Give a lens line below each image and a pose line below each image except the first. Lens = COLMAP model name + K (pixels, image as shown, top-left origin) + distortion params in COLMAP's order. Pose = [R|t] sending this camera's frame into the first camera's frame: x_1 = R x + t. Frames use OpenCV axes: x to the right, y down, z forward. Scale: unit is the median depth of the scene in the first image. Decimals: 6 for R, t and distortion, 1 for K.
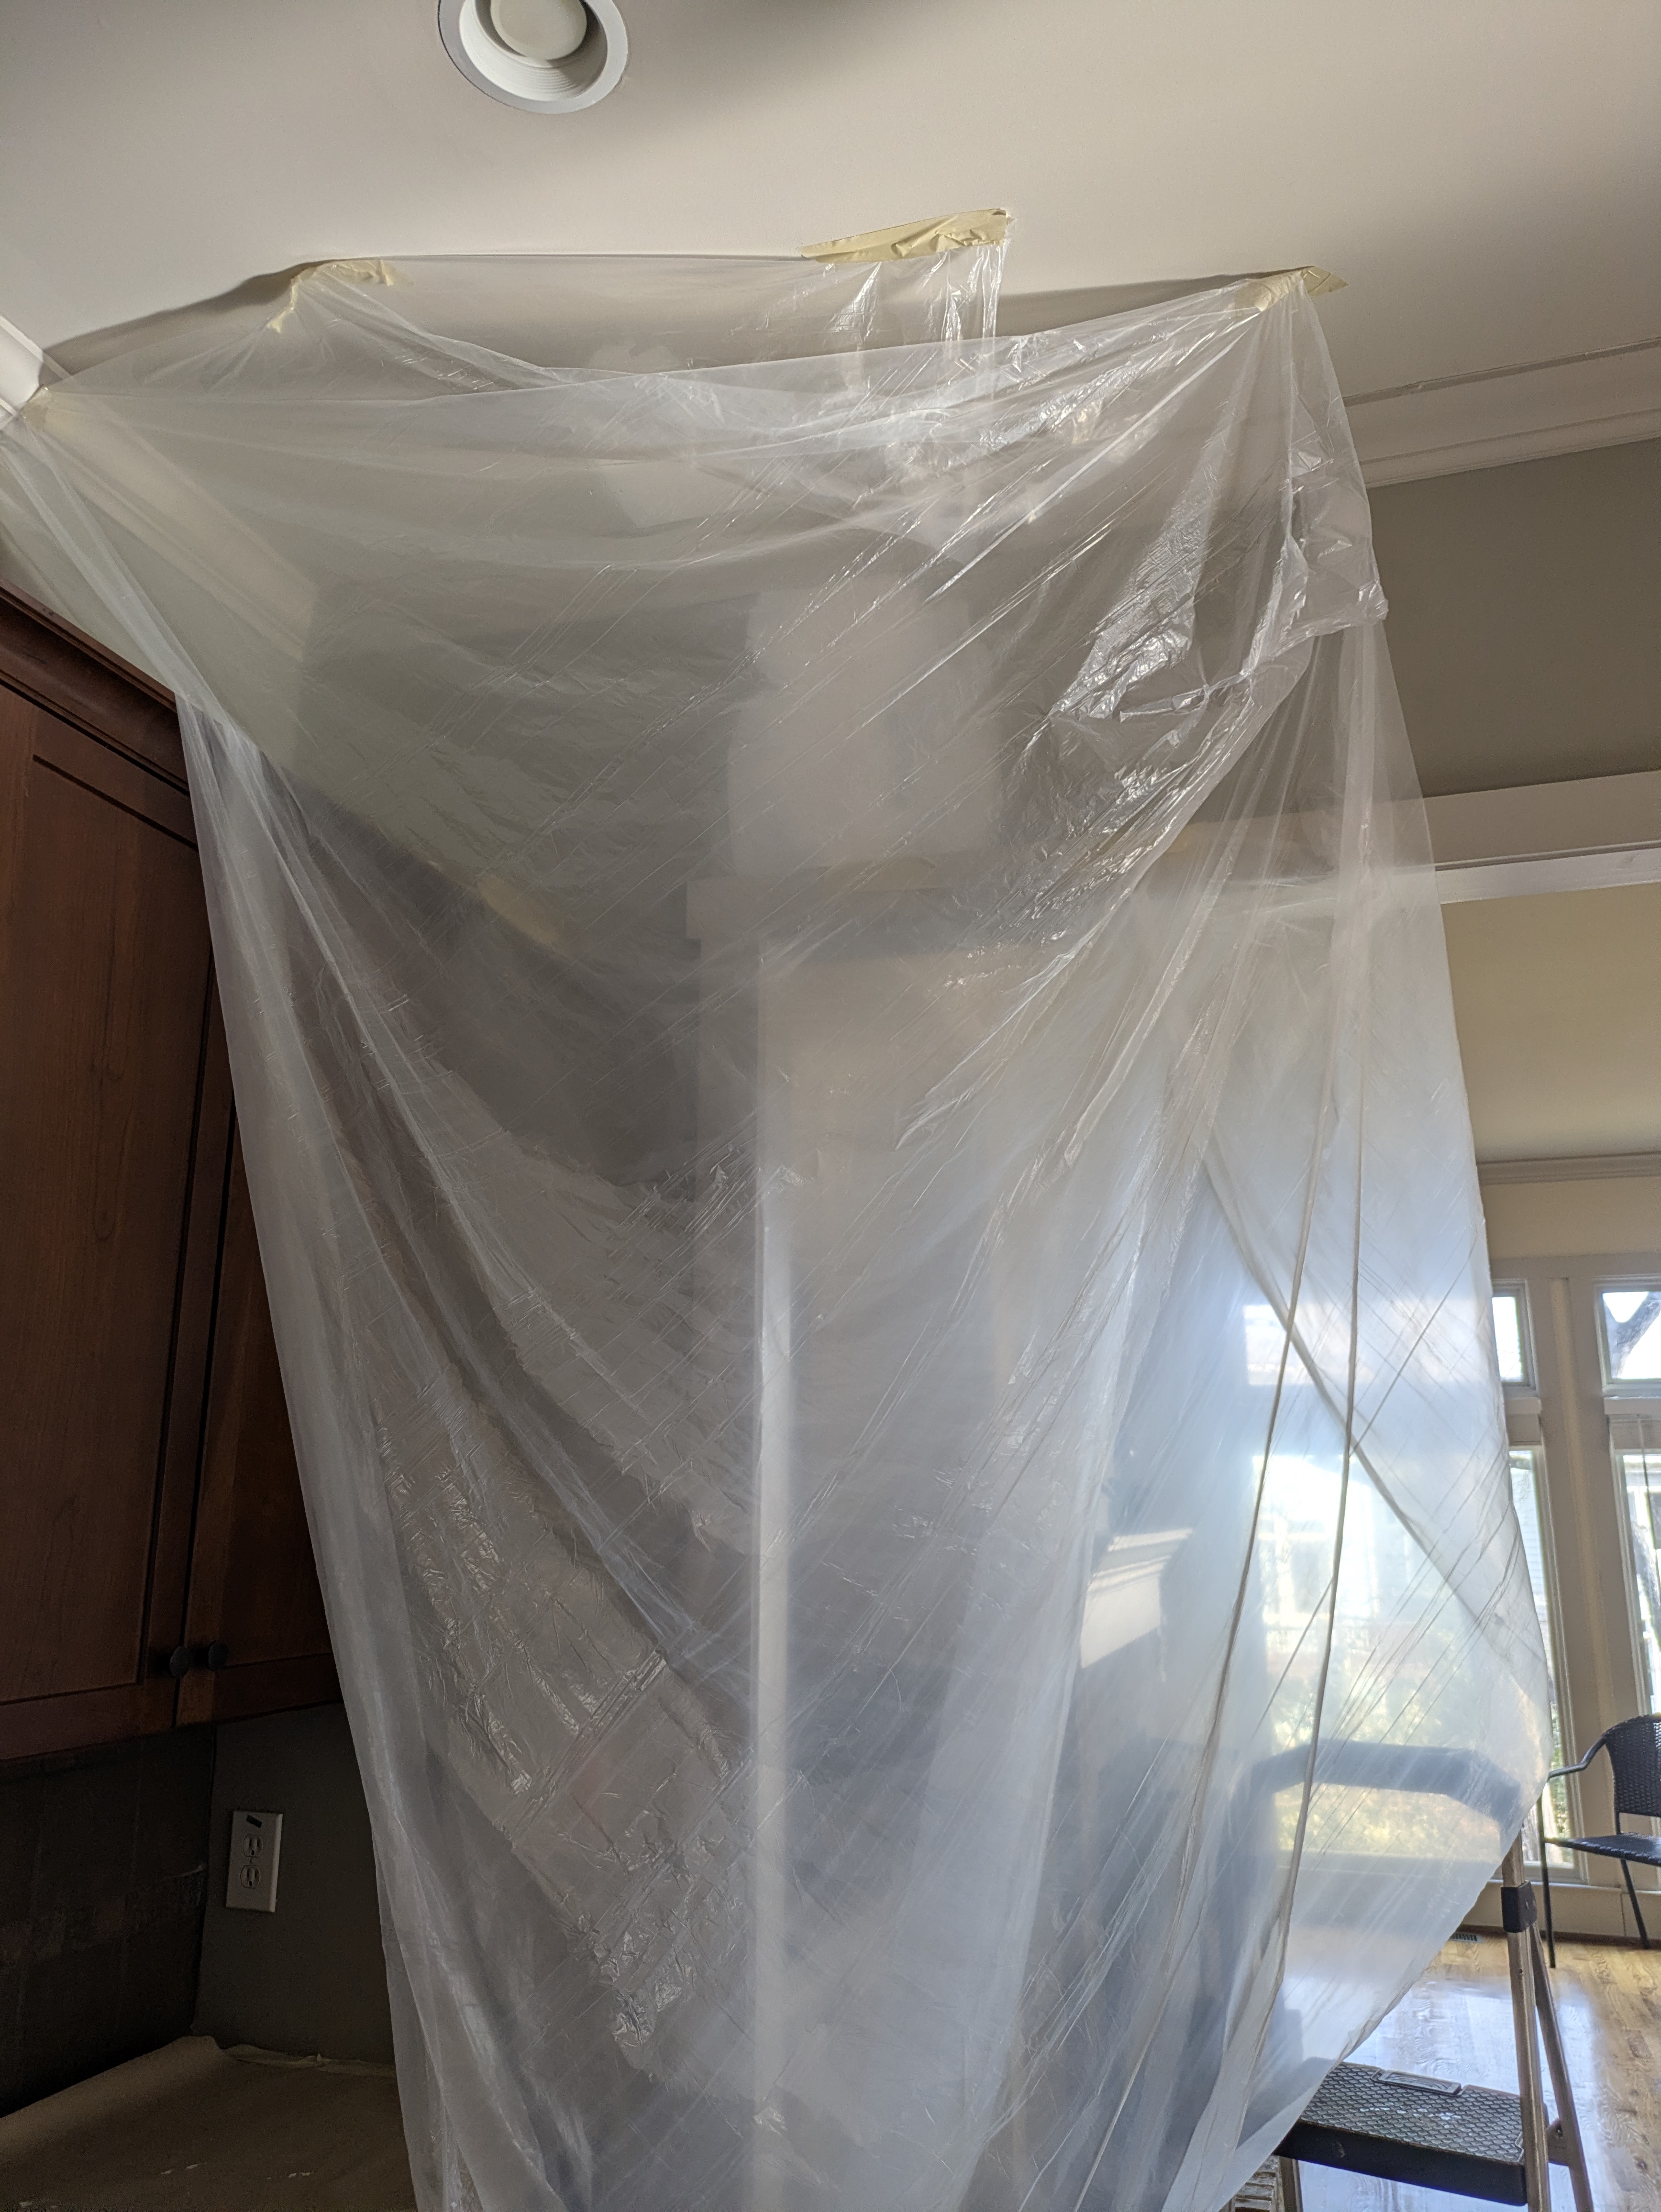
lens RADIAL K [[1650.9, 0, 830.9], [0, 1650.9, 1098.9], [0, 0, 1]] dist [0.024605, -0.005523]
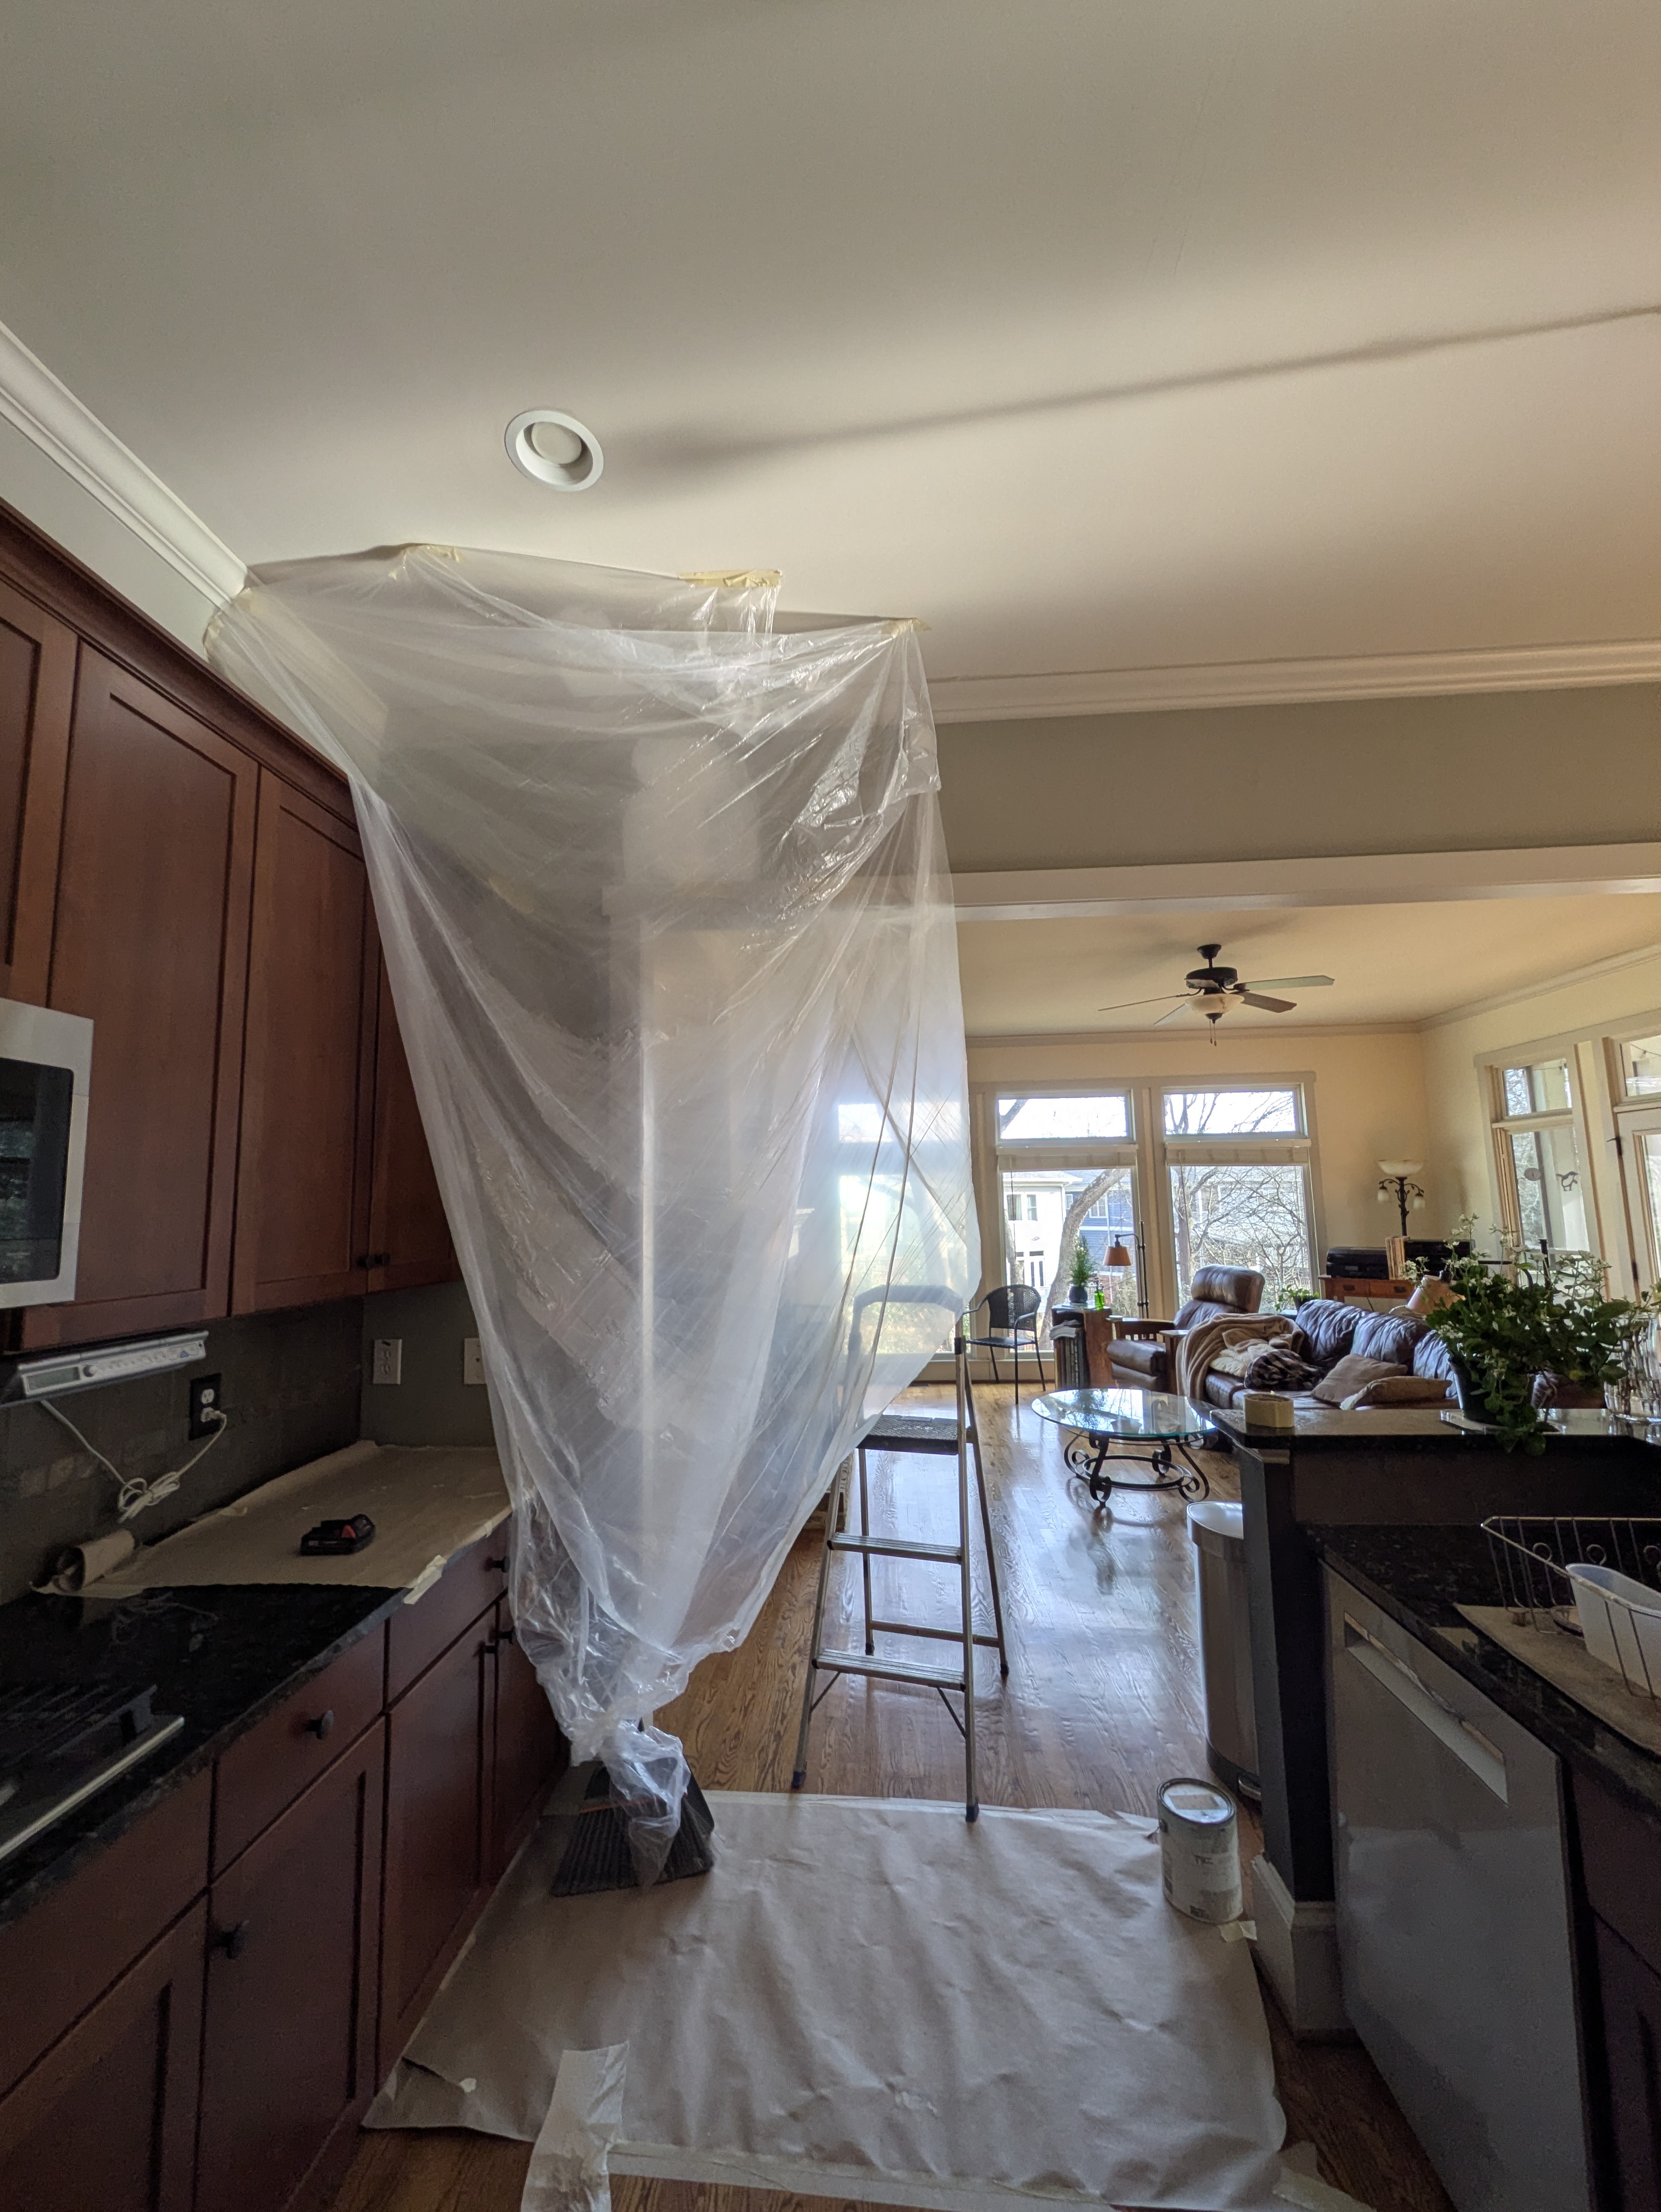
lens RADIAL K [[871.4, 0, 816.7], [0, 871.4, 1111.8], [0, 0, 1]] dist [-0.001490, -0.000185]
pose [[0.972919, 0.006579, 0.231053, -0.092152], [-0.036400, 0.991483, 0.125044, -0.003158], [-0.228263, -0.130068, 0.964872, -0.140375]]
